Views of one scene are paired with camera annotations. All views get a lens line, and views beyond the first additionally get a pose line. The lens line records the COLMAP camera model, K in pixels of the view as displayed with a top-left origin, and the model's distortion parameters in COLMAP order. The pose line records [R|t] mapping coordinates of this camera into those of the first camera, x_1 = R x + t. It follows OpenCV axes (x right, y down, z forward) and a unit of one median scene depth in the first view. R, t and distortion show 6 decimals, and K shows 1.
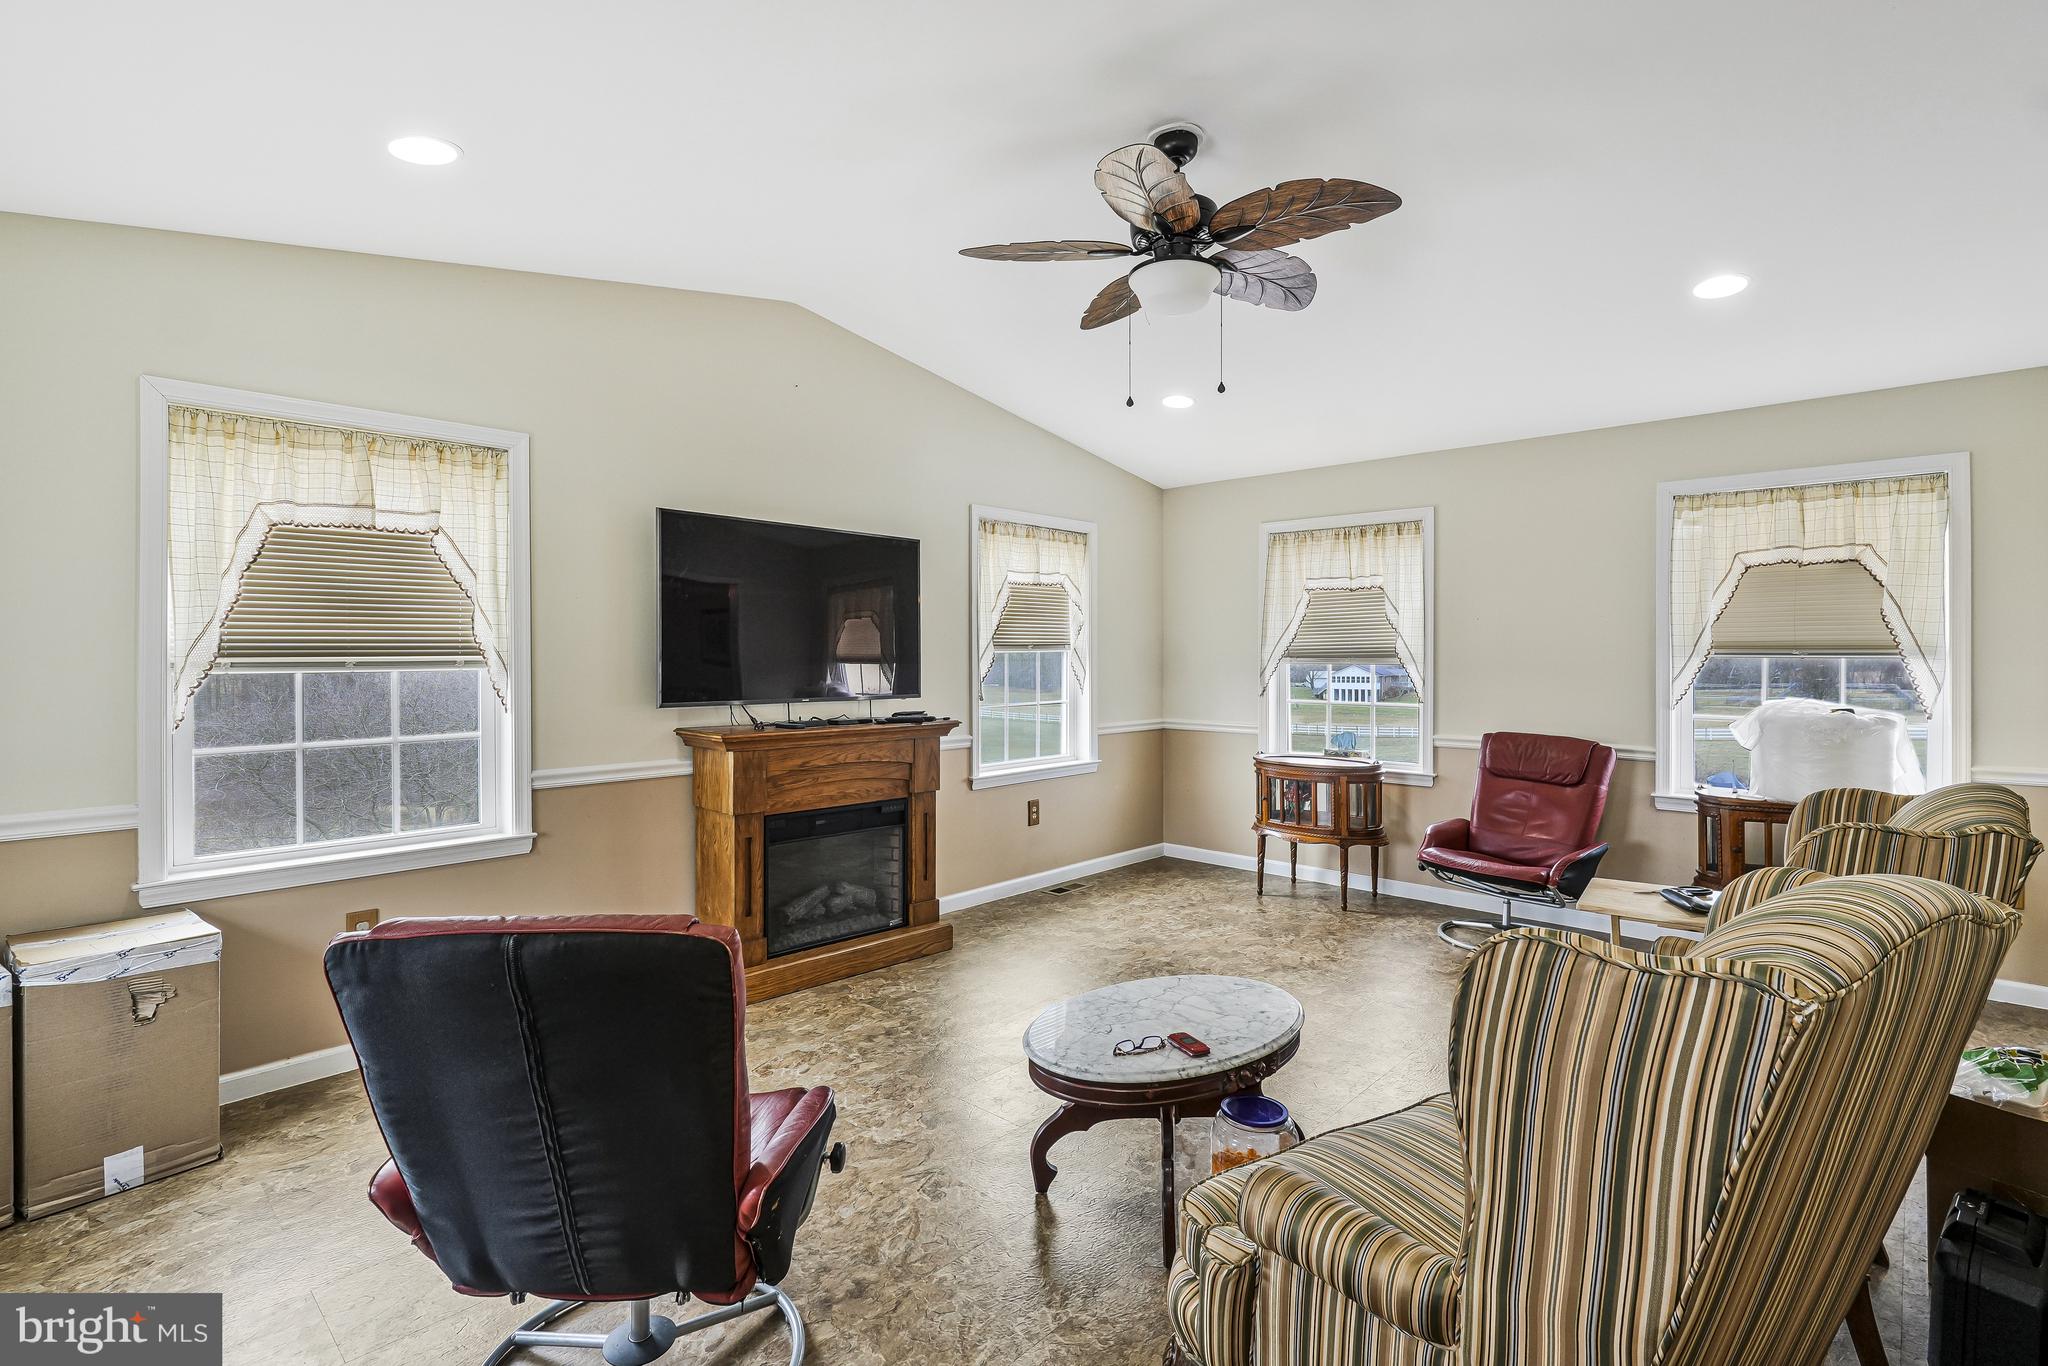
lens RADIAL K [[948.8, 0, 1008.2], [0, 948.8, 675.5], [0, 0, 1]] dist [-0.000477, -0.000502]
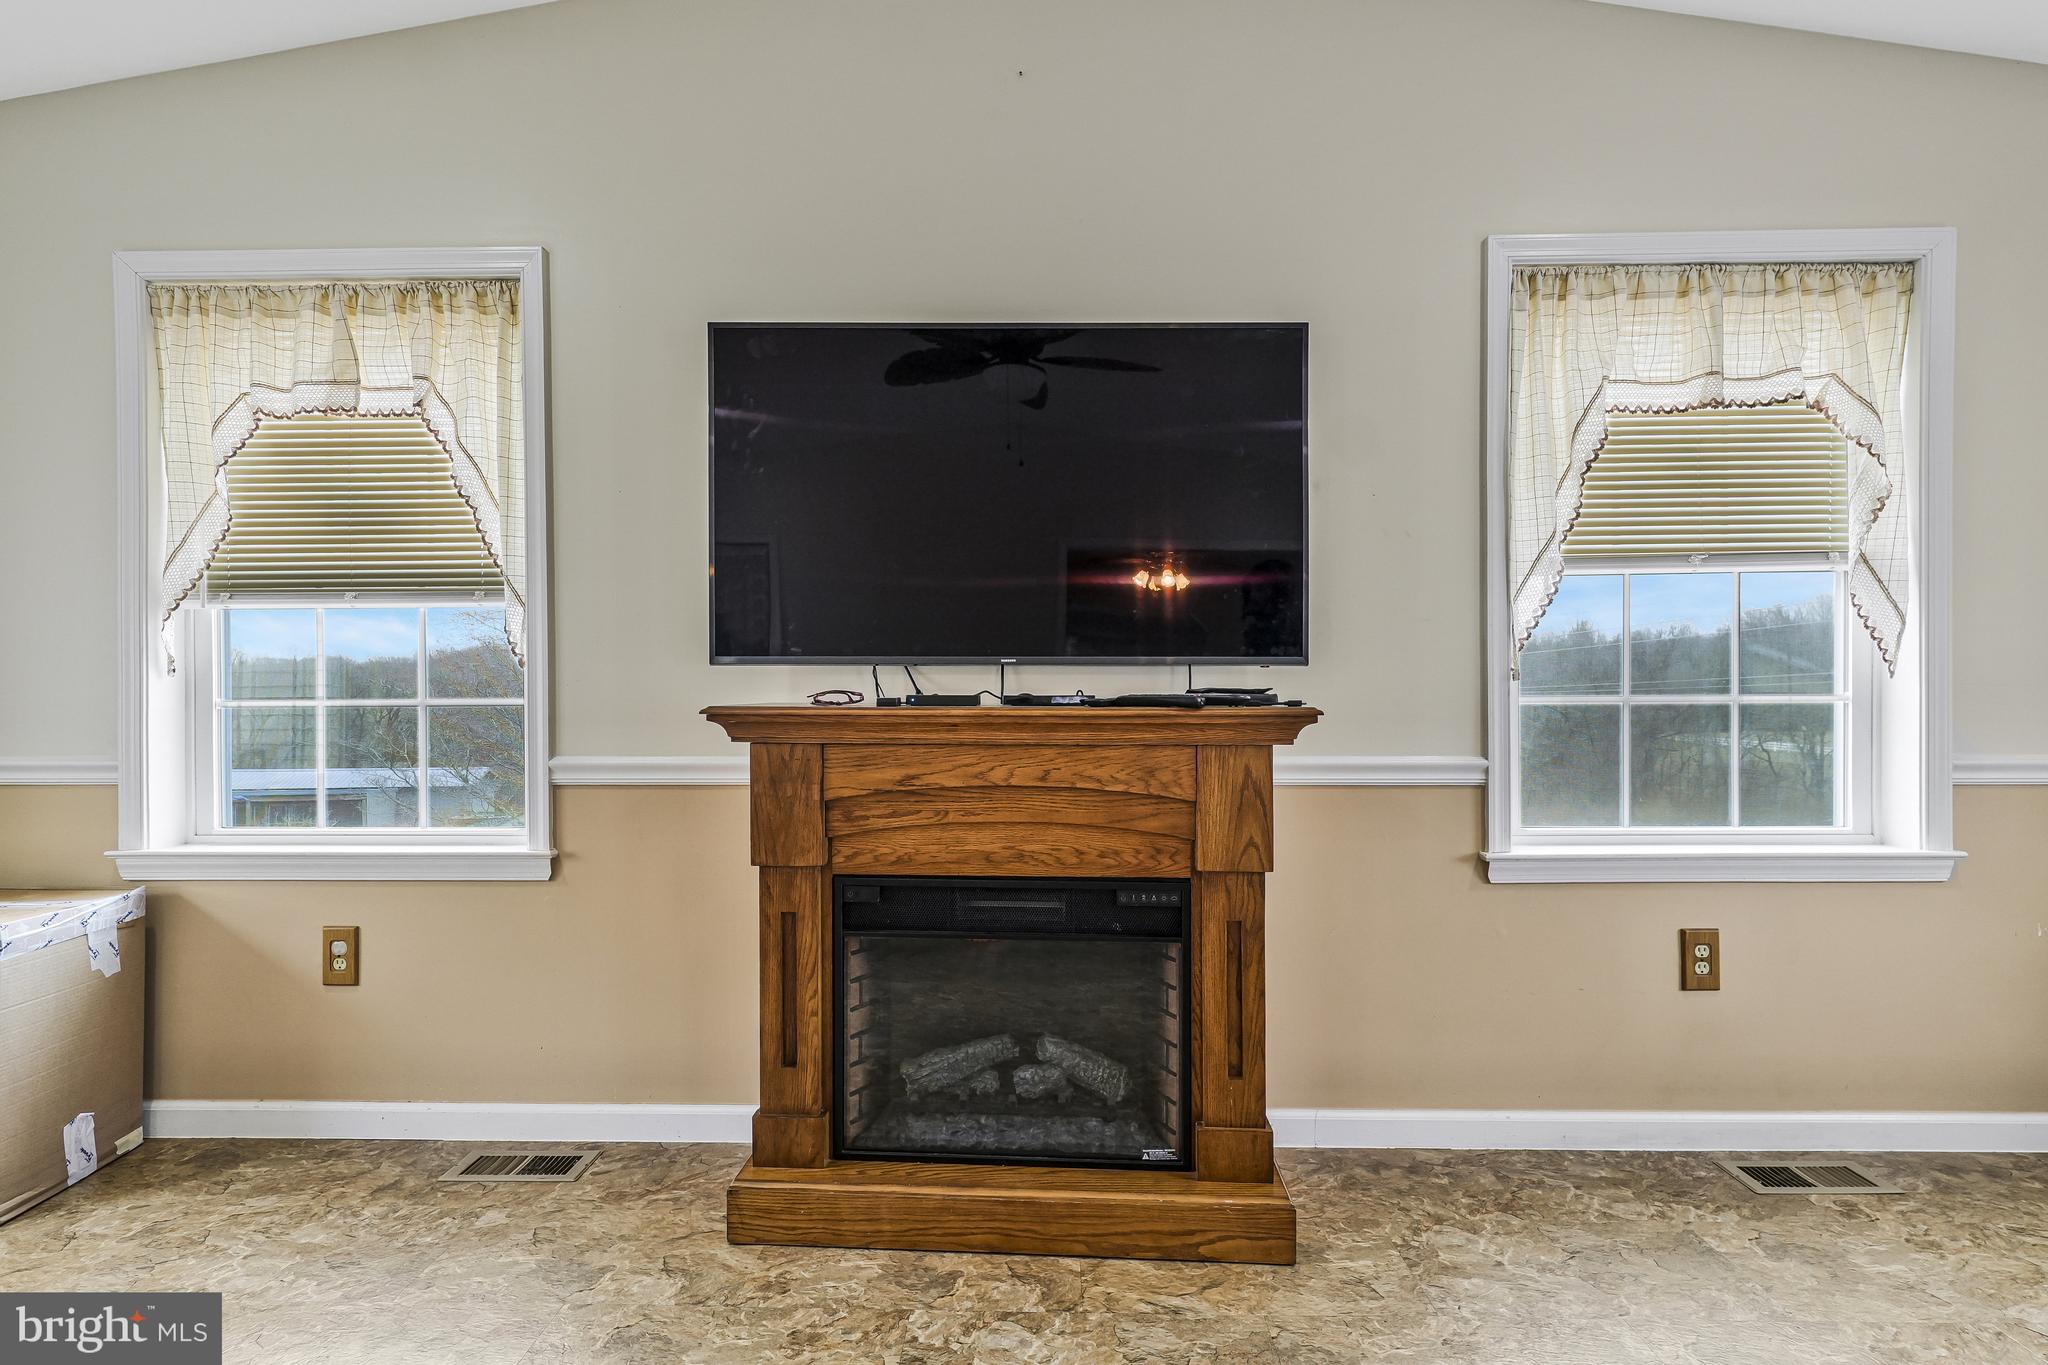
lens RADIAL K [[948.8, 0, 1010.5], [0, 948.8, 691.0], [0, 0, 1]] dist [-0.000477, -0.000502]
pose [[0.675624, -0.000946, -0.737246, 0.169362], [-0.012953, 0.999830, -0.013154, 0.050269], [0.737133, 0.018436, 0.675496, 0.665841]]
